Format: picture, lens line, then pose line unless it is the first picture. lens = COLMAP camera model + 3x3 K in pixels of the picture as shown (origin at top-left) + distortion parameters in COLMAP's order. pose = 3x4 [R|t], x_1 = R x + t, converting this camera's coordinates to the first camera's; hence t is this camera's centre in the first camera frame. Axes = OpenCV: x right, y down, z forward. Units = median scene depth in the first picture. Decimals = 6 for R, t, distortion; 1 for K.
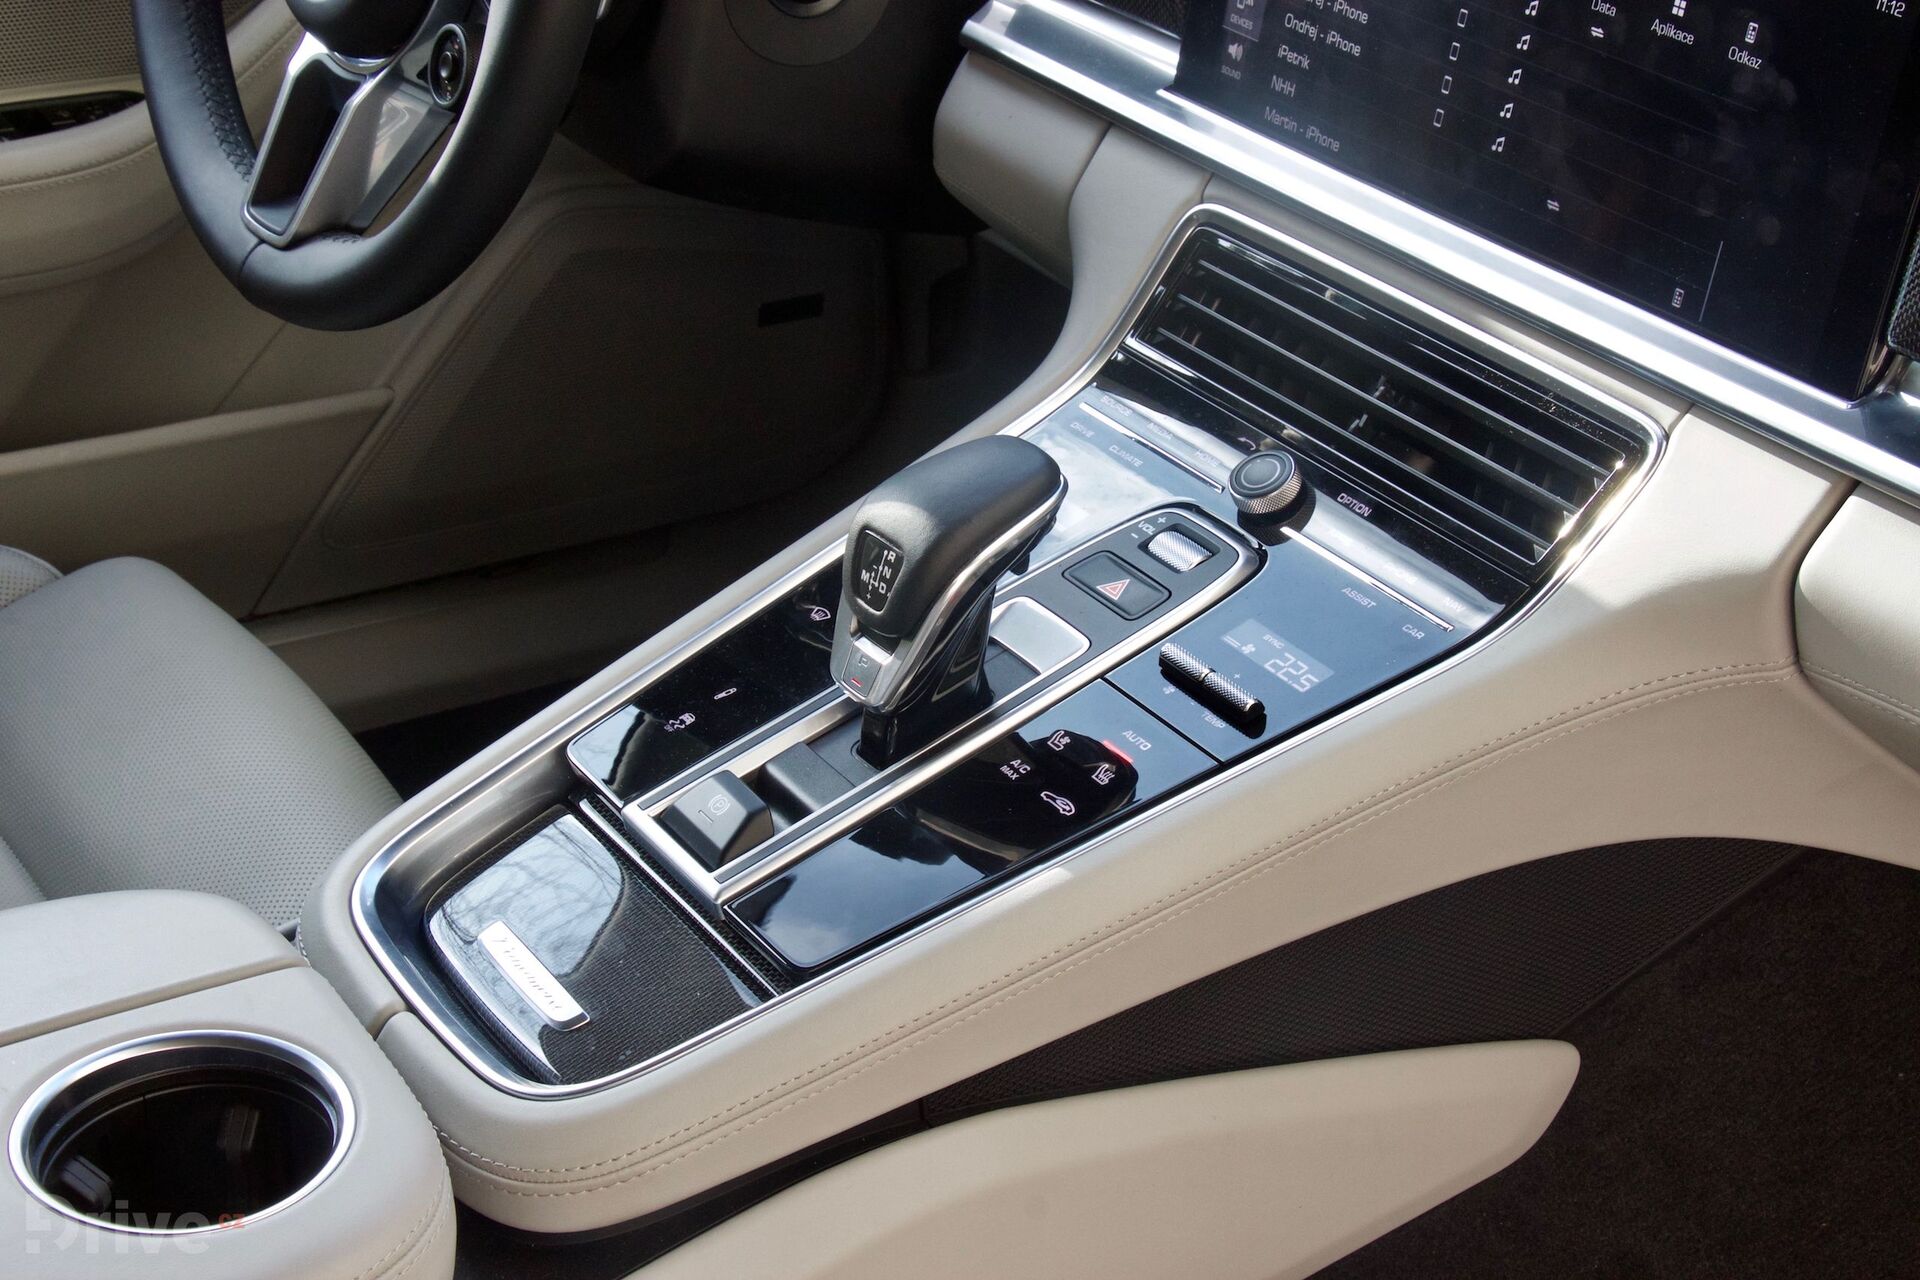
lens RADIAL K [[3076.3, 0, 974.8], [0, 3076.3, 633.7], [0, 0, 1]] dist [0.101554, 0.000000]
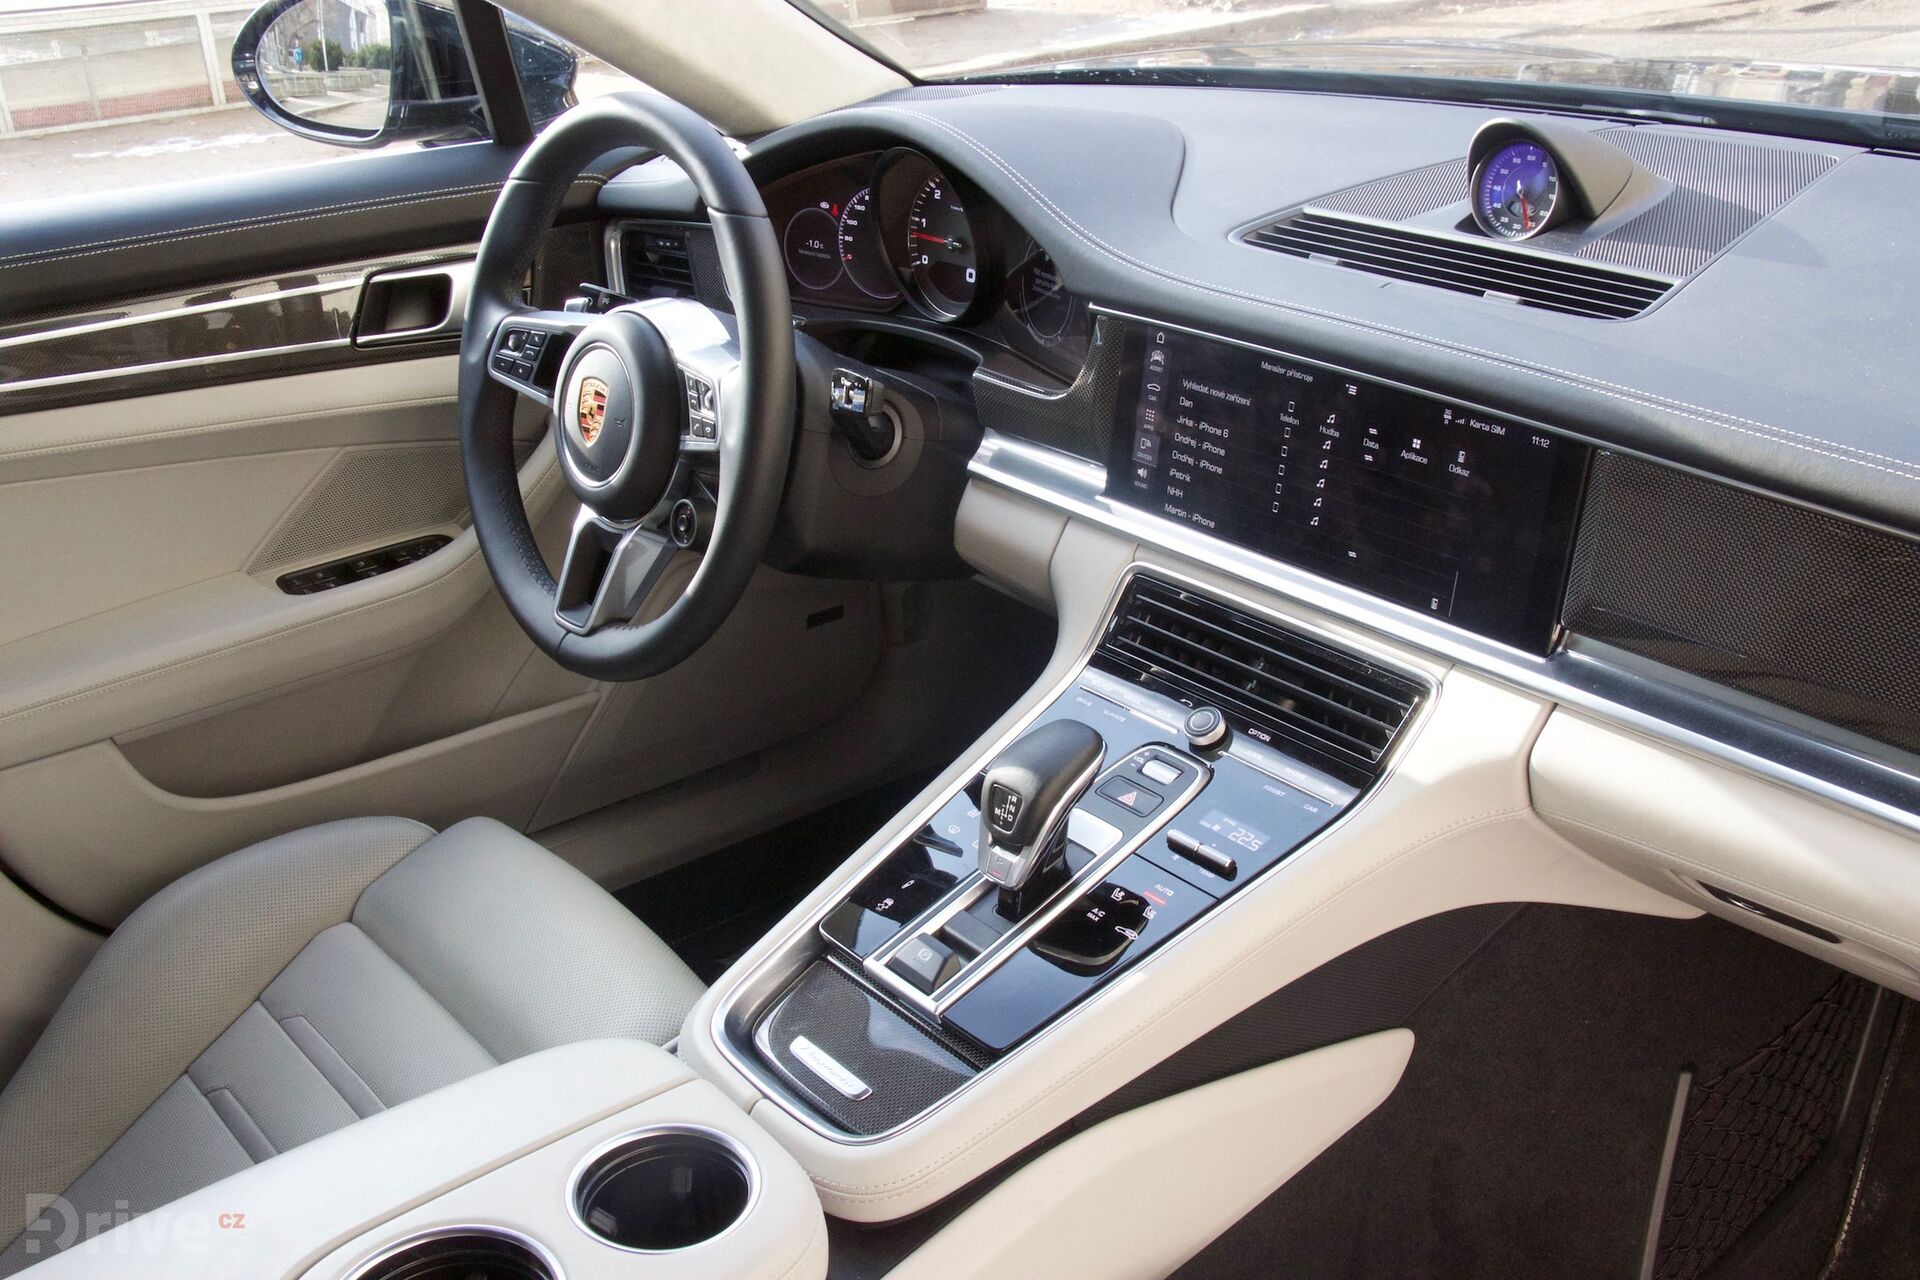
lens RADIAL K [[1908.8, 0, 971.3], [0, 1908.8, 620.8], [0, 0, 1]] dist [-0.090767, 0.000000]
pose [[0.991615, -0.098031, 0.084196, -0.123812], [0.103292, 0.992805, -0.060571, -0.058850], [-0.077653, 0.068760, 0.994607, -0.054780]]
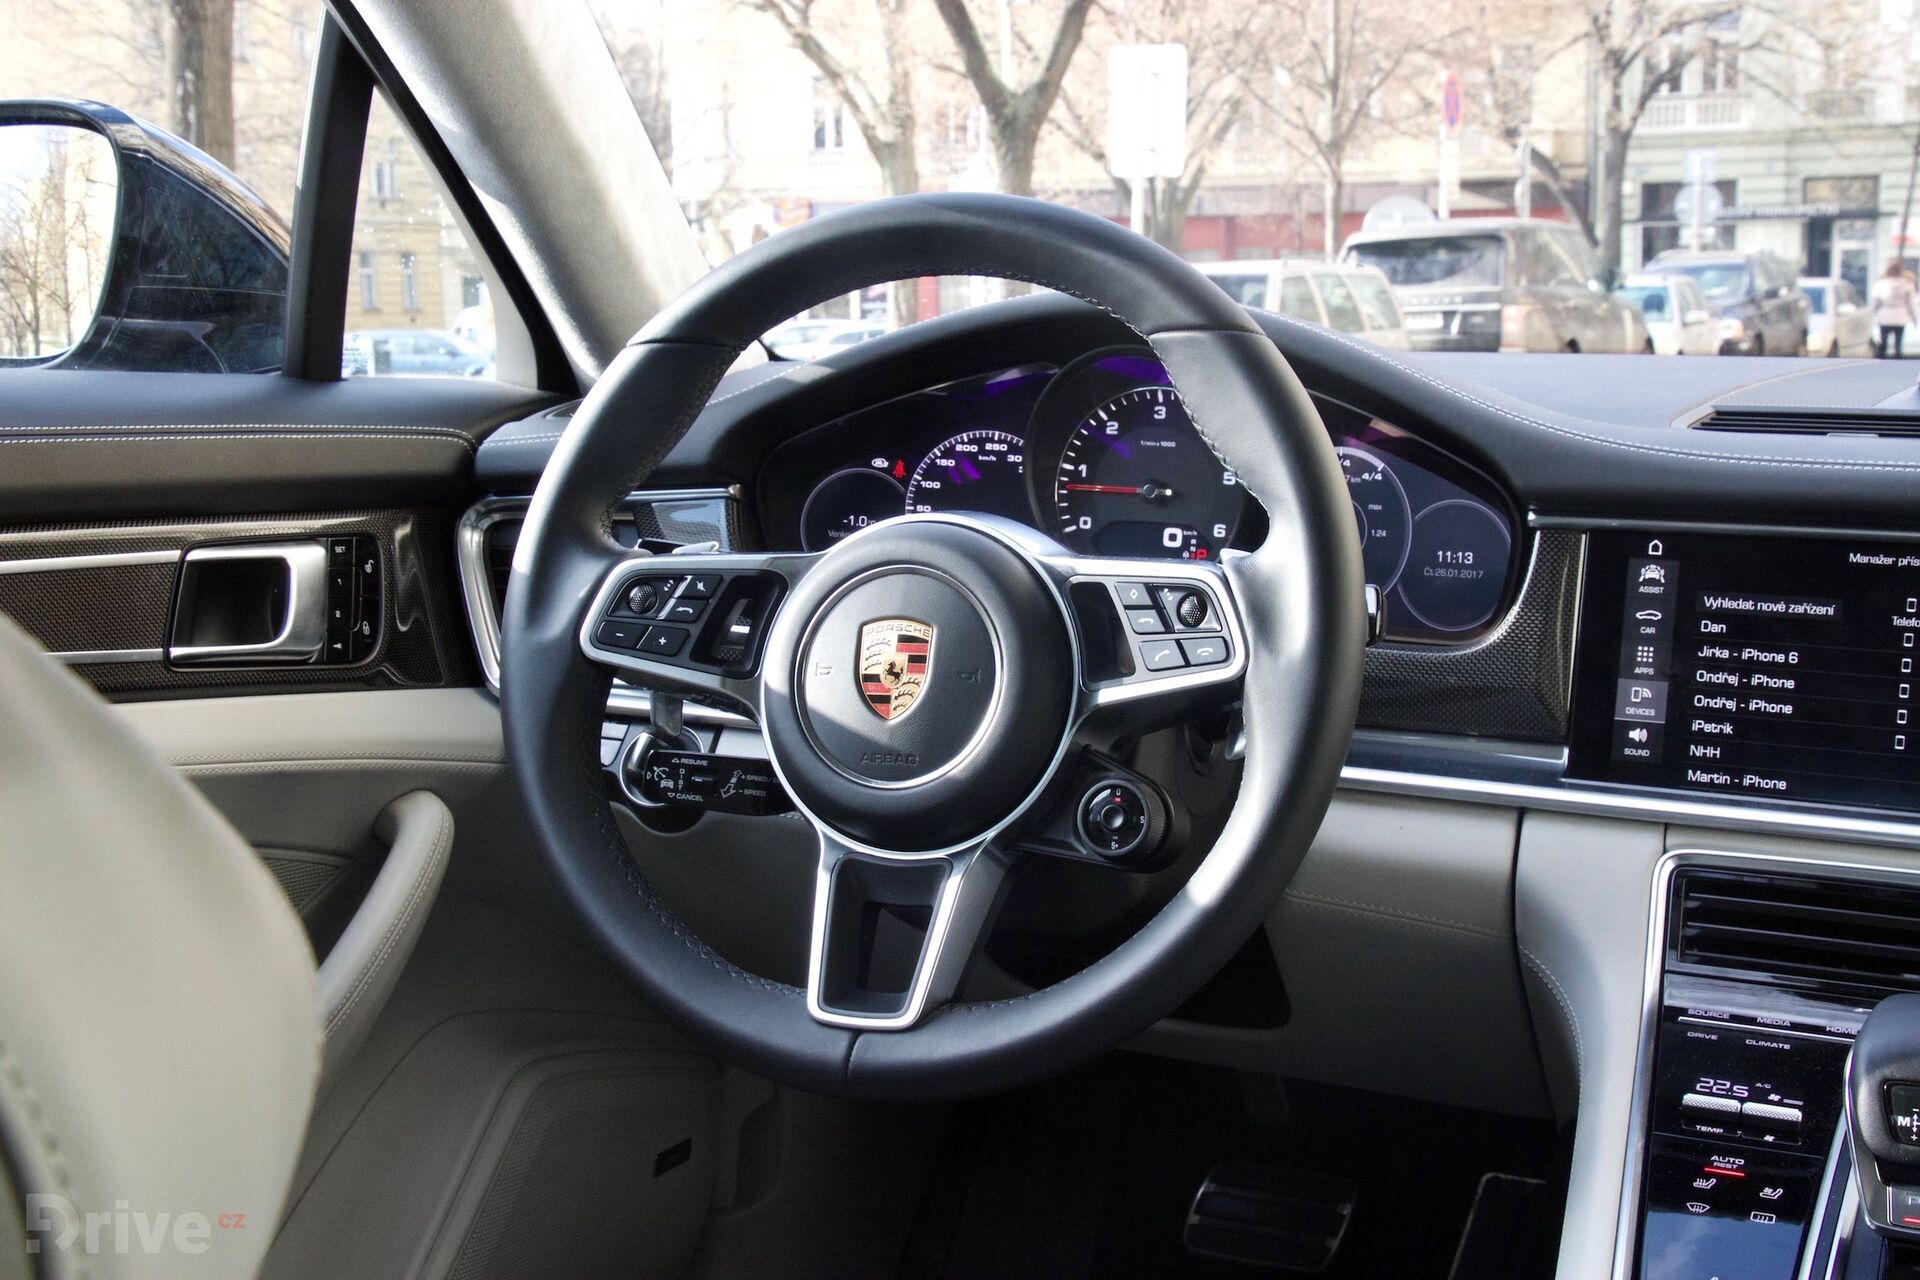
lens RADIAL K [[2605.8, 0, 978.5], [0, 2605.8, 641.8], [0, 0, 1]] dist [0.056172, 0.000000]
pose [[0.836305, -0.069644, 0.543823, -0.811518], [0.249673, 0.931458, -0.264667, -0.011863], [-0.488116, 0.357120, 0.796372, 0.313718]]
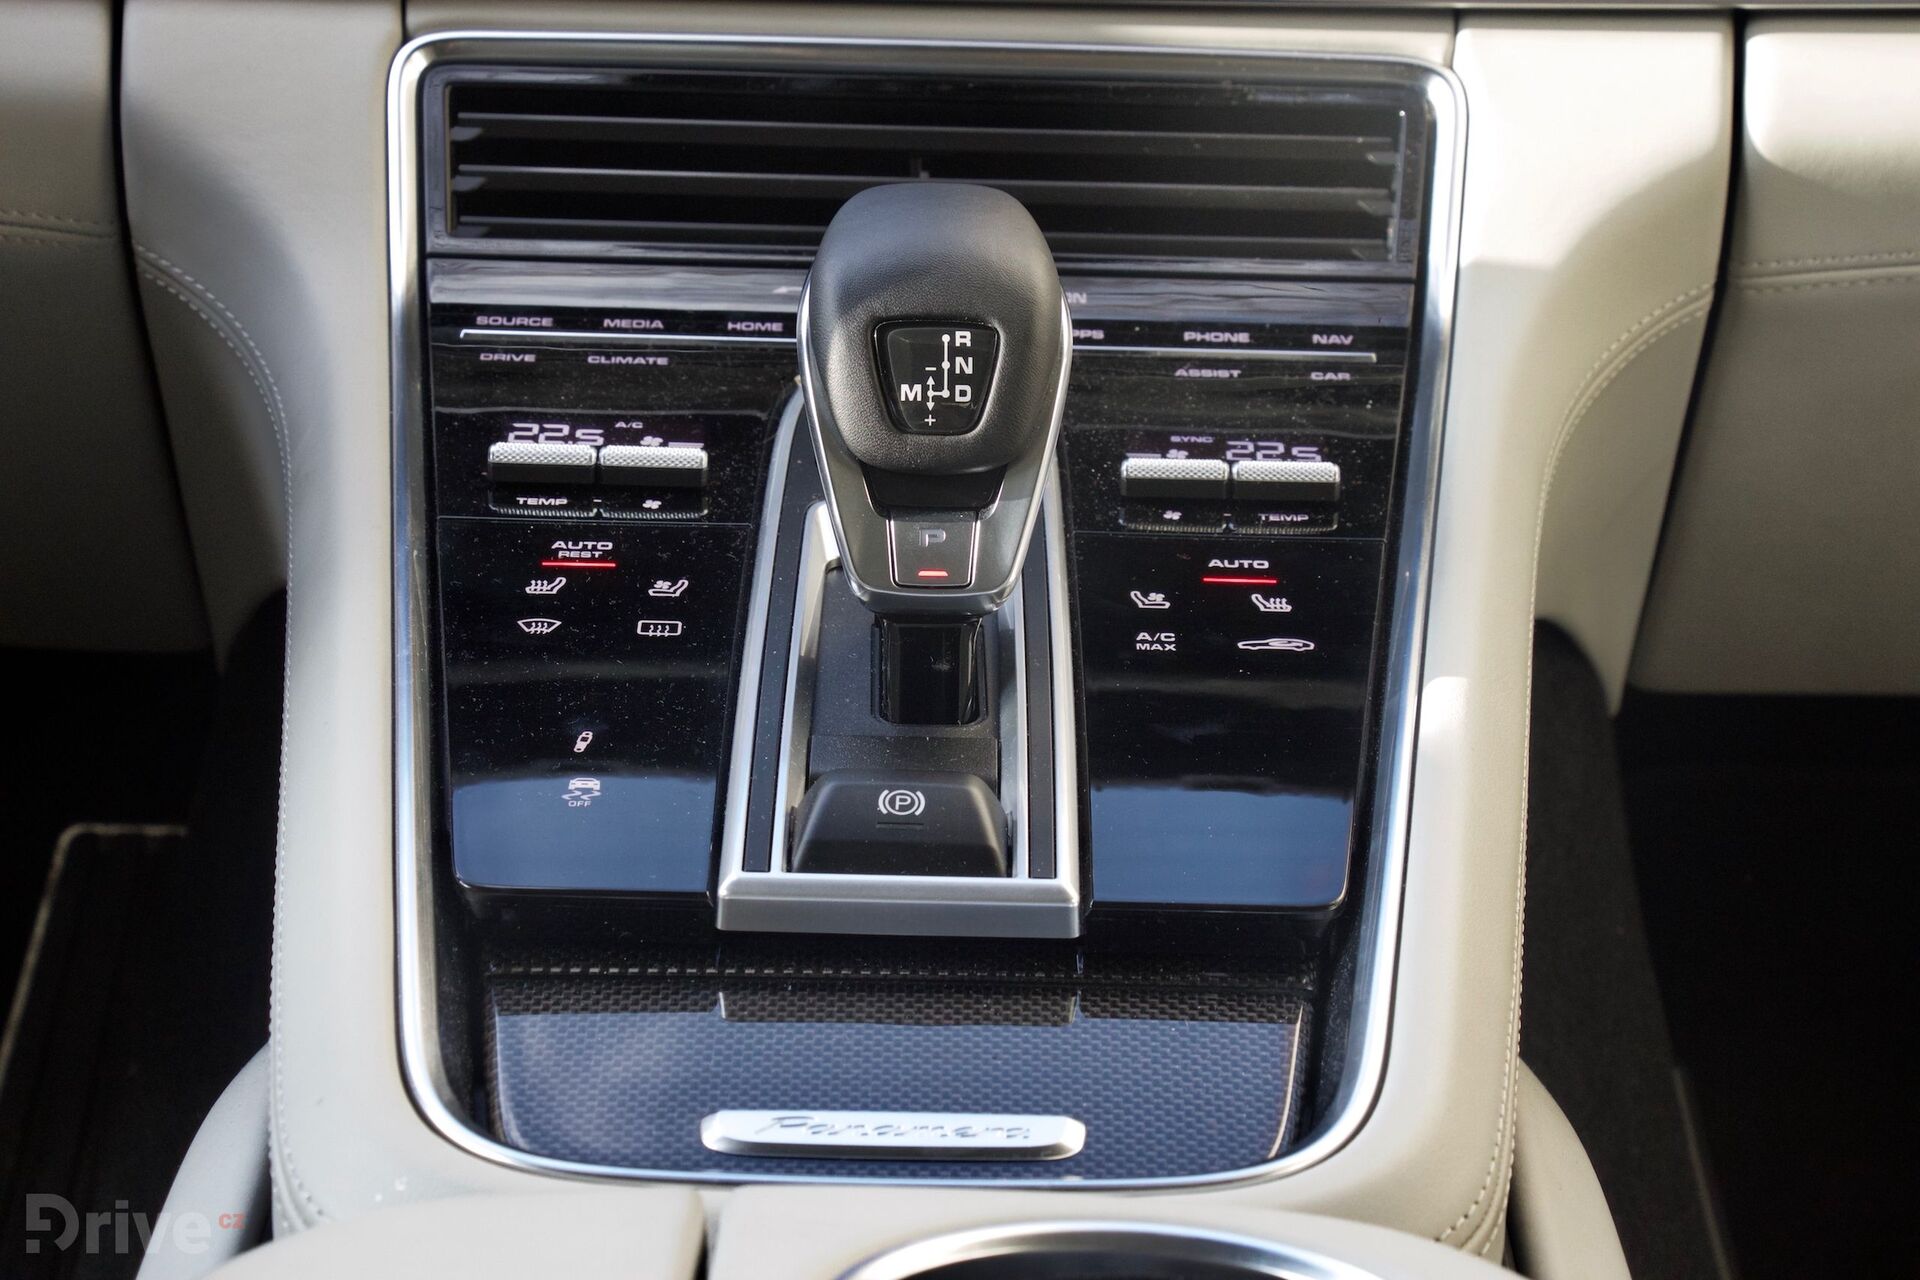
lens RADIAL K [[4436.6, 0, 971.0], [0, 4436.6, 623.1], [0, 0, 1]] dist [0.278701, 0.000000]
pose [[0.539385, -0.179319, 0.822745, -0.728926], [0.379889, 0.923801, -0.047708, 0.066697], [-0.751497, 0.338285, 0.566405, 0.492536]]
